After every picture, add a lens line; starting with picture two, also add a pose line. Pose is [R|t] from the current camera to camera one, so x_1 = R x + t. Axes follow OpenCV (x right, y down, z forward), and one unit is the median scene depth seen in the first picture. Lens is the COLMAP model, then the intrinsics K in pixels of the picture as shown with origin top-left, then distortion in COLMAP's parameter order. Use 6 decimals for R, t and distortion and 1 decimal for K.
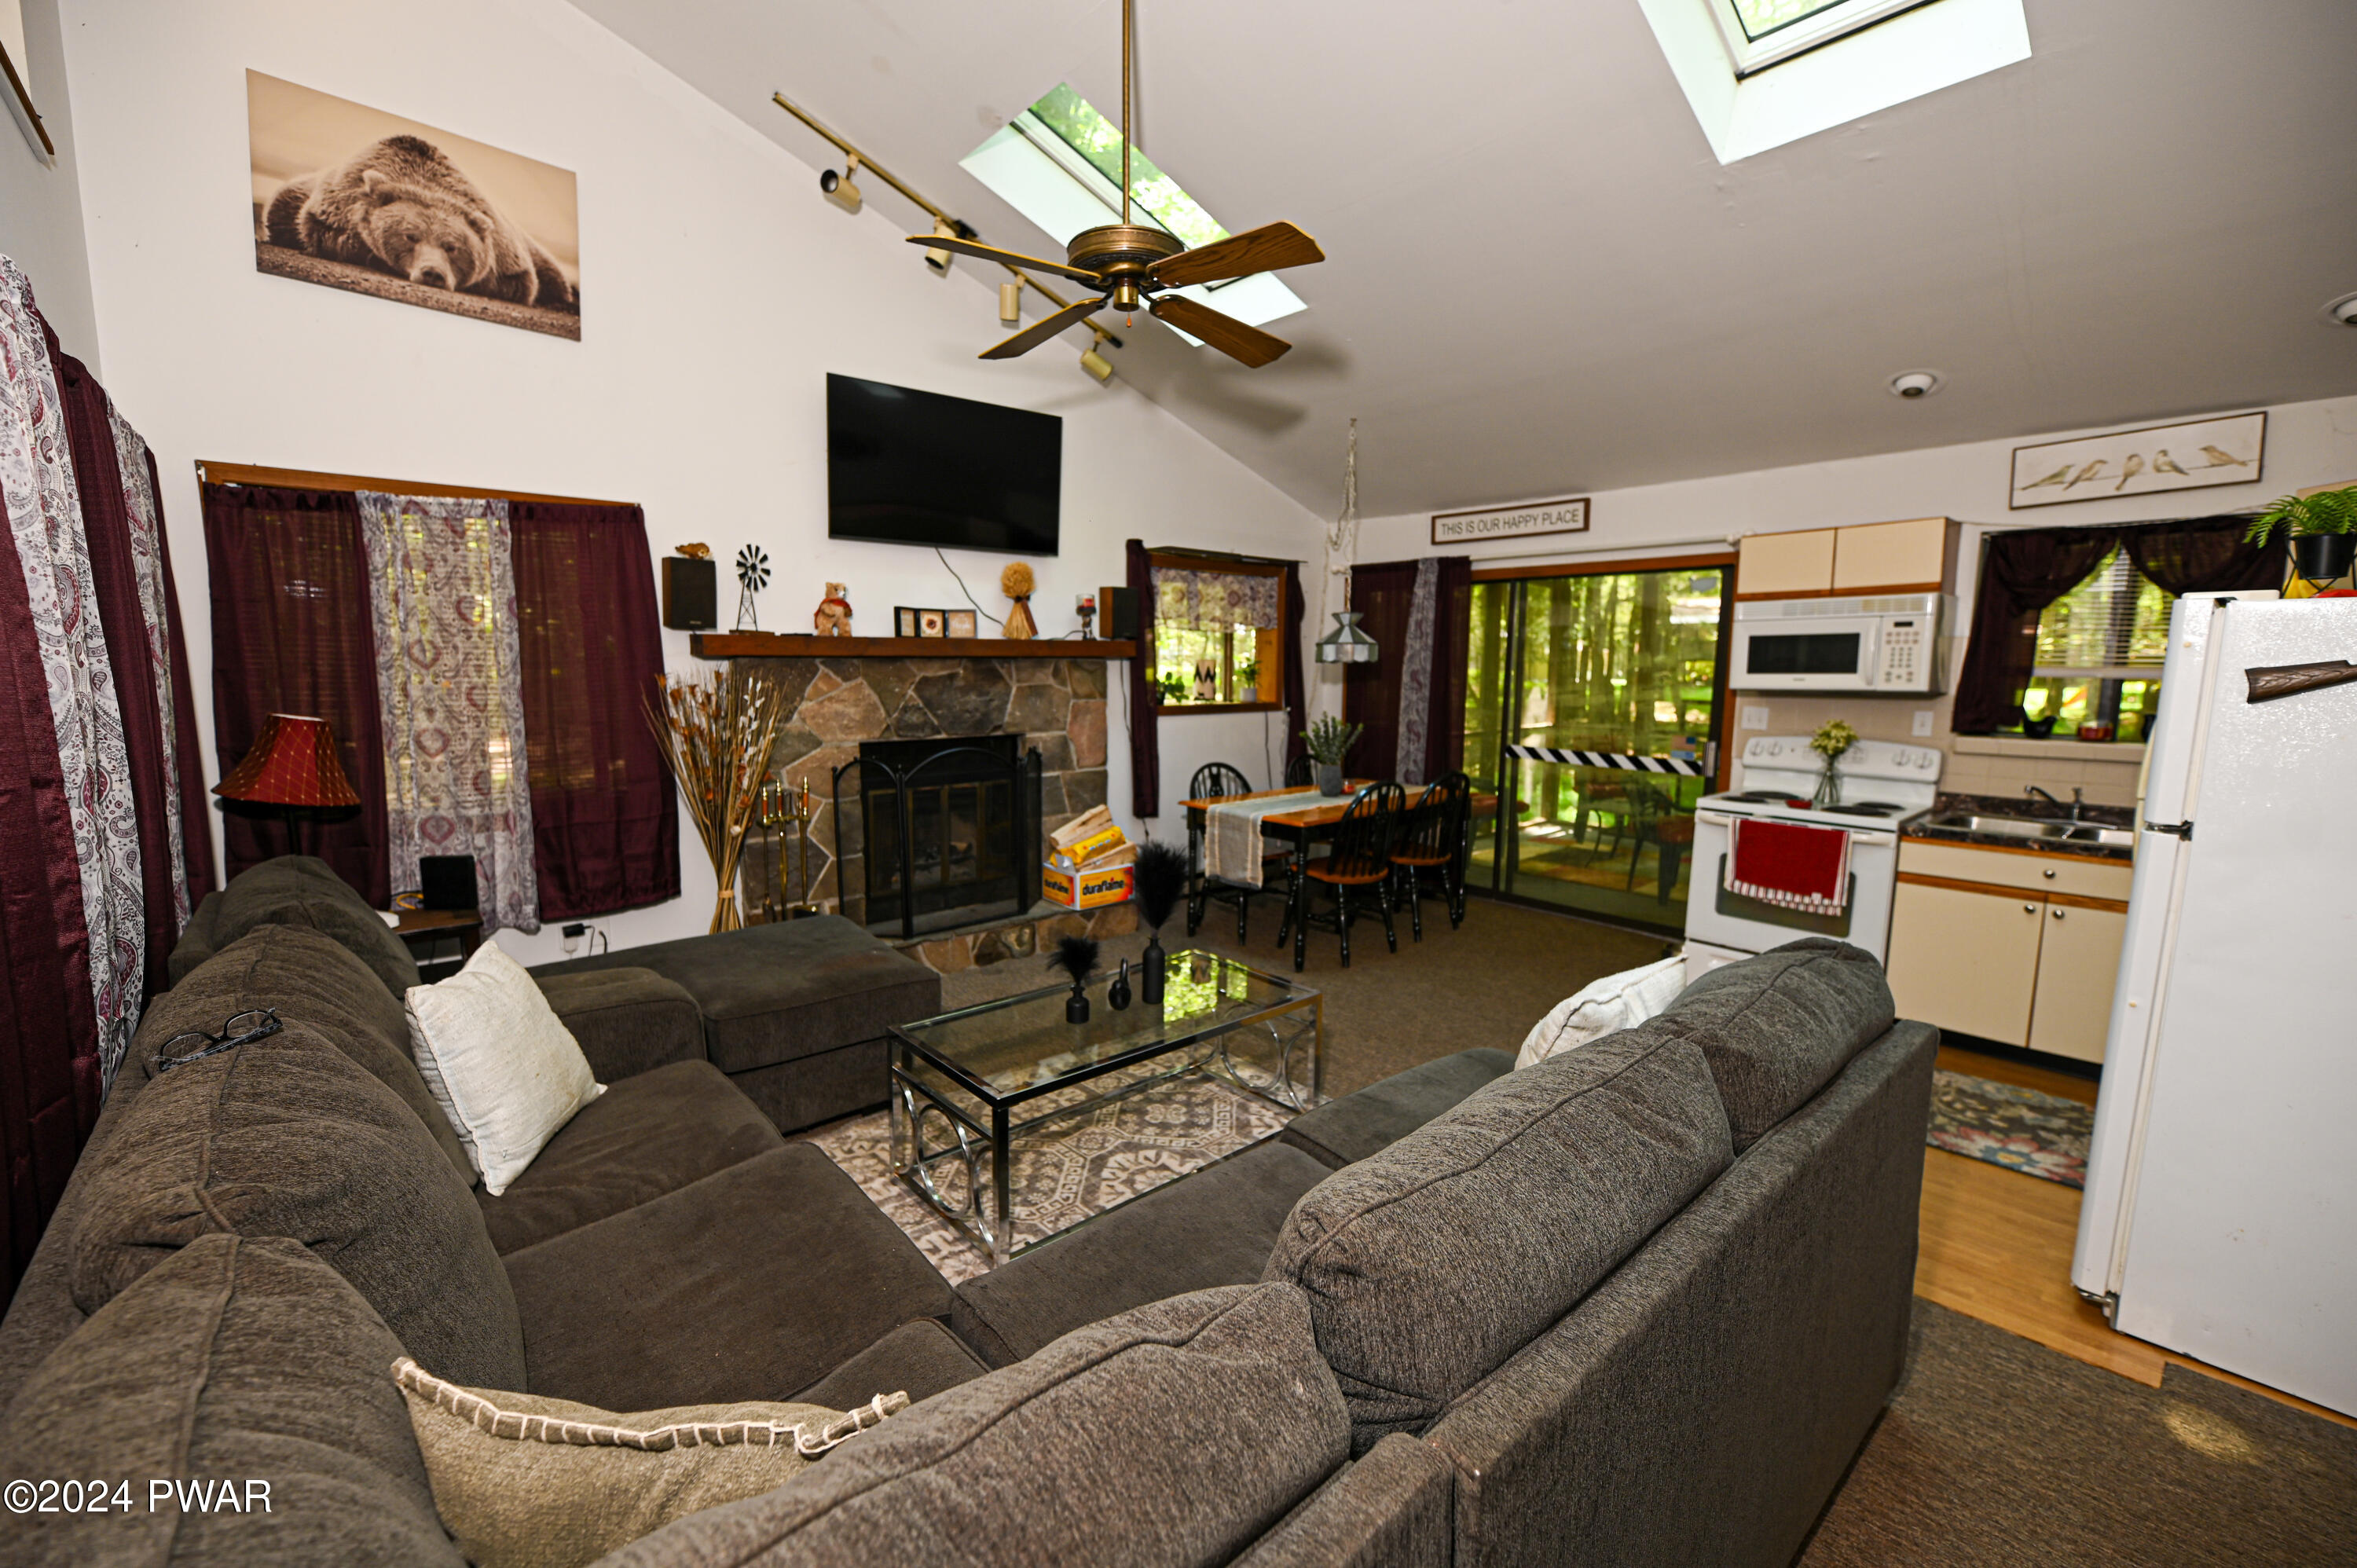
lens RADIAL K [[963.4, 0, 1178.5], [0, 963.4, 784.0], [0, 0, 1]] dist [0.004028, -0.007585]
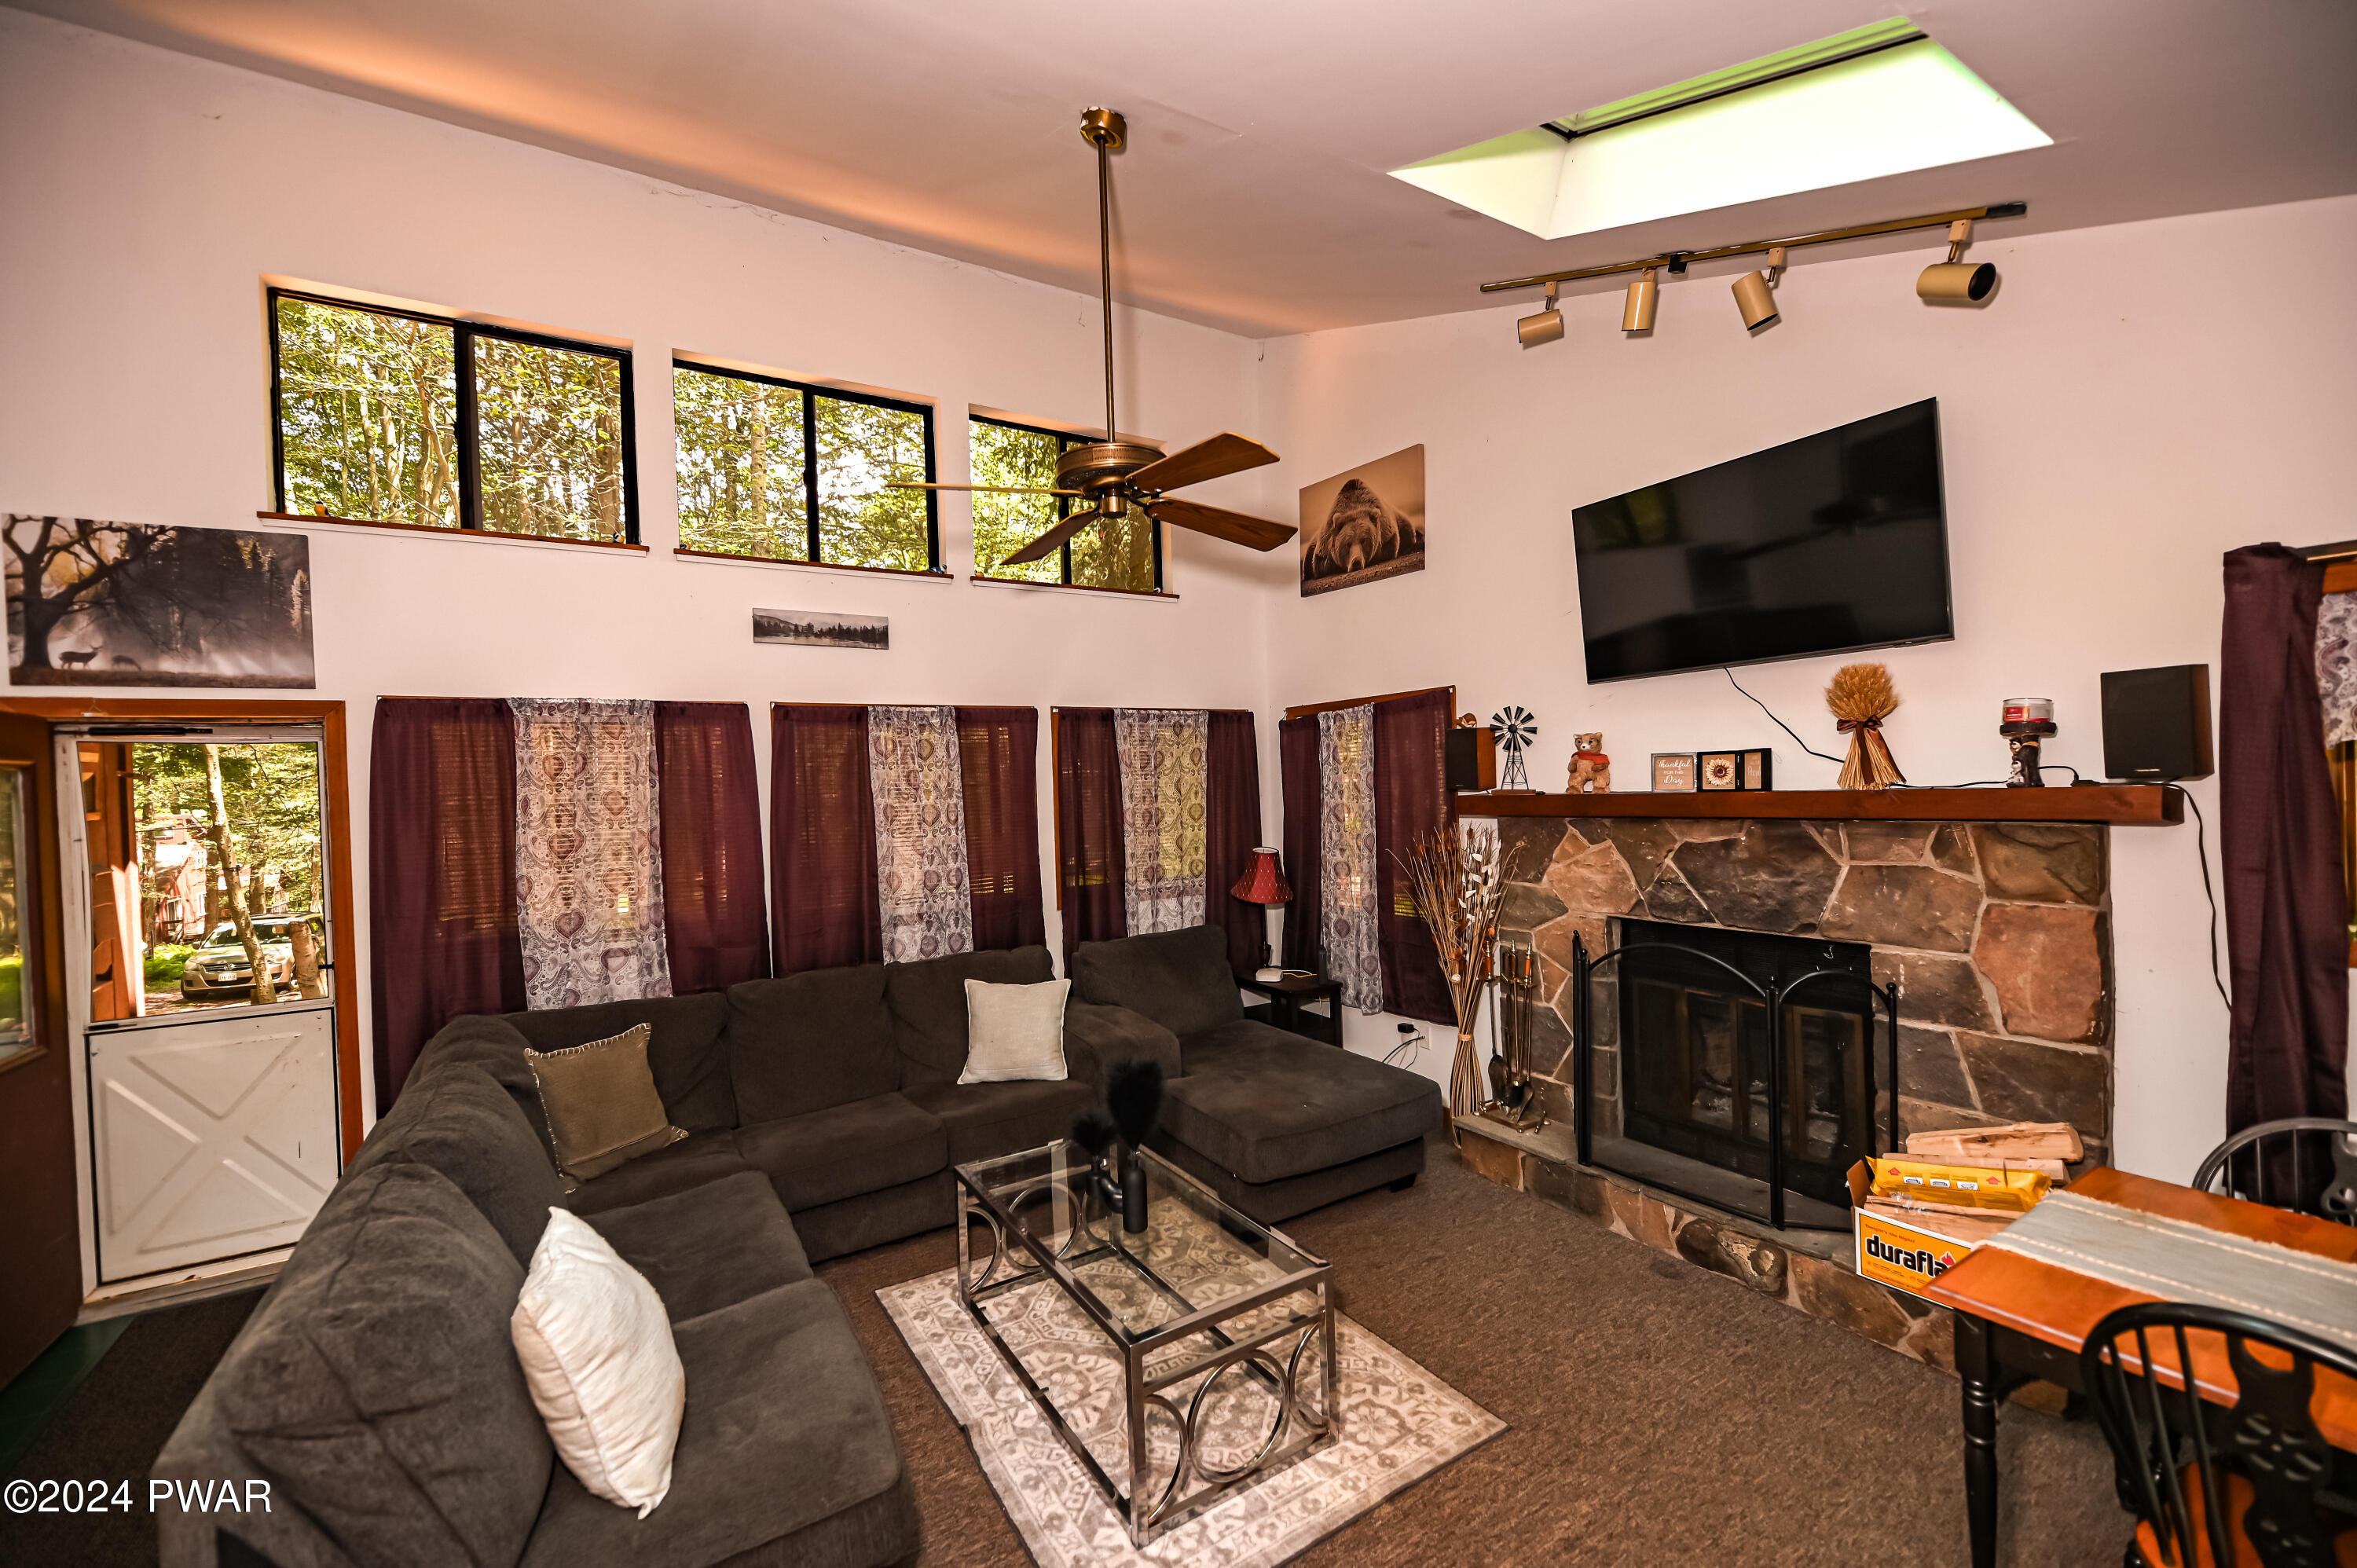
lens RADIAL K [[951.4, 0, 1178.5], [0, 951.4, 784.0], [0, 0, 1]] dist [0.001241, -0.004597]
pose [[-0.170579, 0.004575, -0.985333, 0.543146], [-0.089002, 0.995830, 0.020031, -0.137850], [0.981316, 0.091114, -0.169461, 0.736447]]
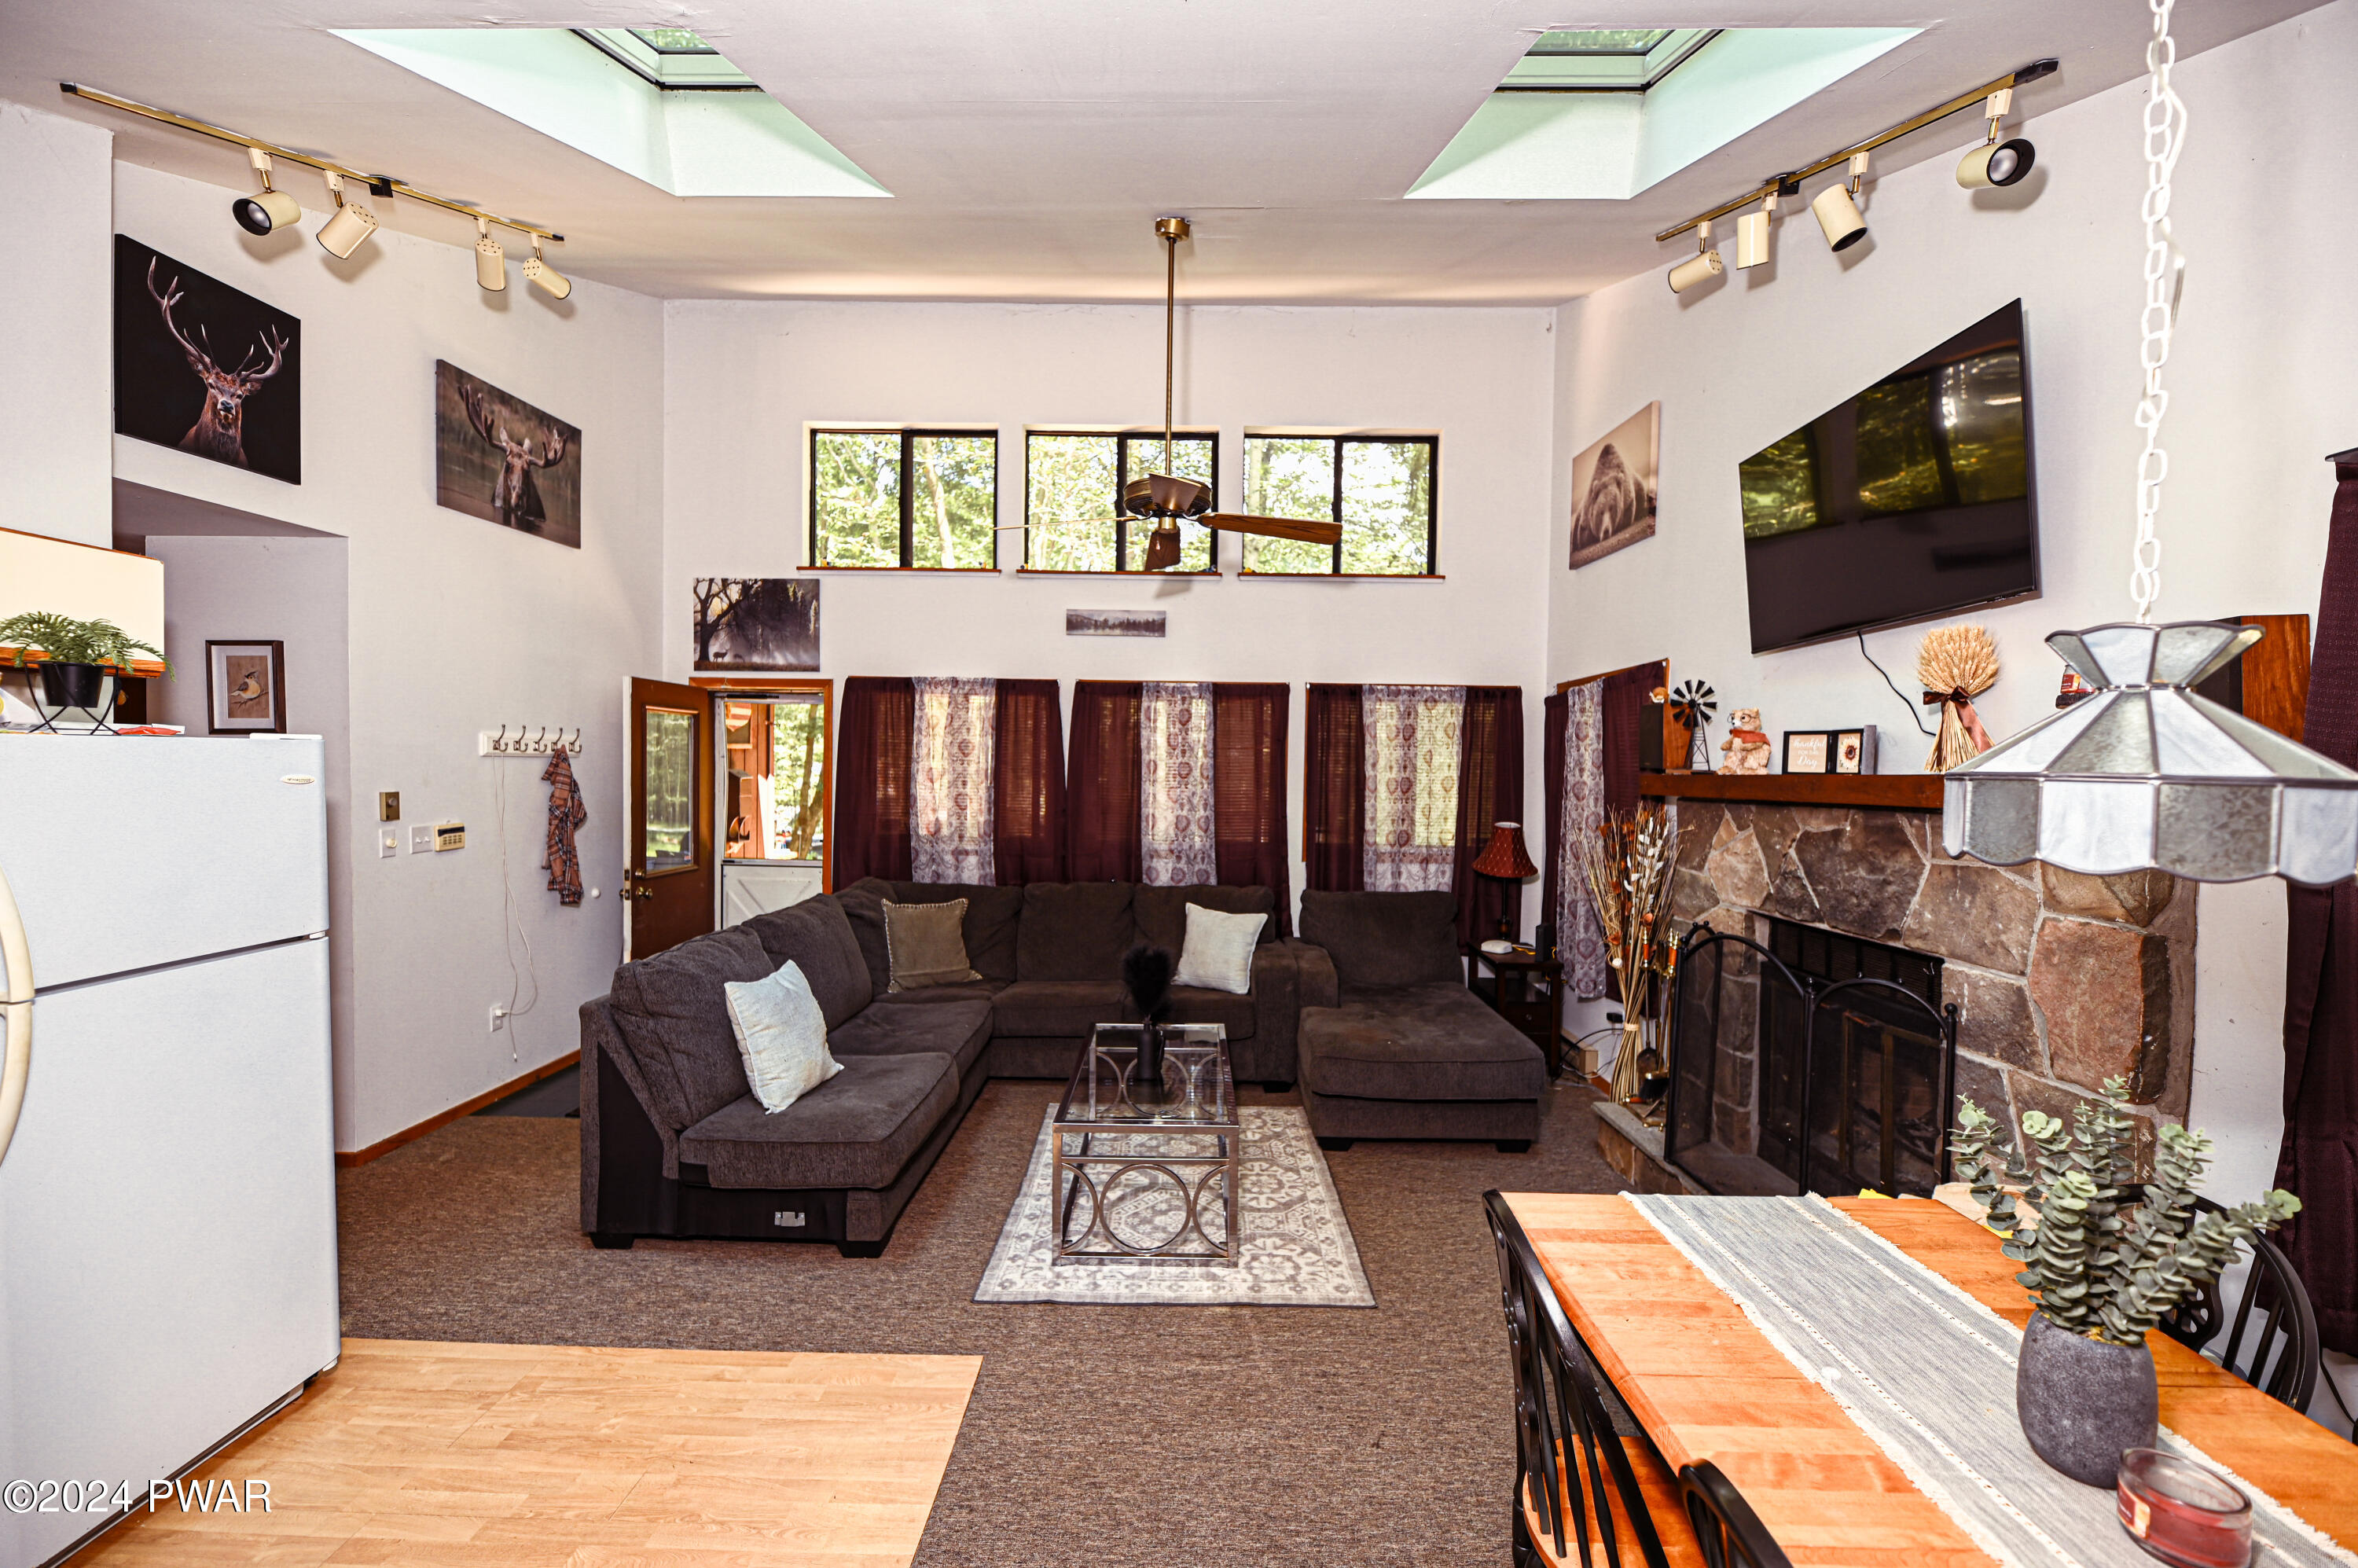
lens RADIAL K [[963.8, 0, 1179.0], [0, 963.8, 784.0], [0, 0, 1]] dist [0.004028, -0.007585]
pose [[-0.675158, -0.001764, -0.737671, 0.531595], [-0.107499, 0.989557, 0.096023, -0.163128], [0.729798, 0.144130, -0.668297, 1.133710]]
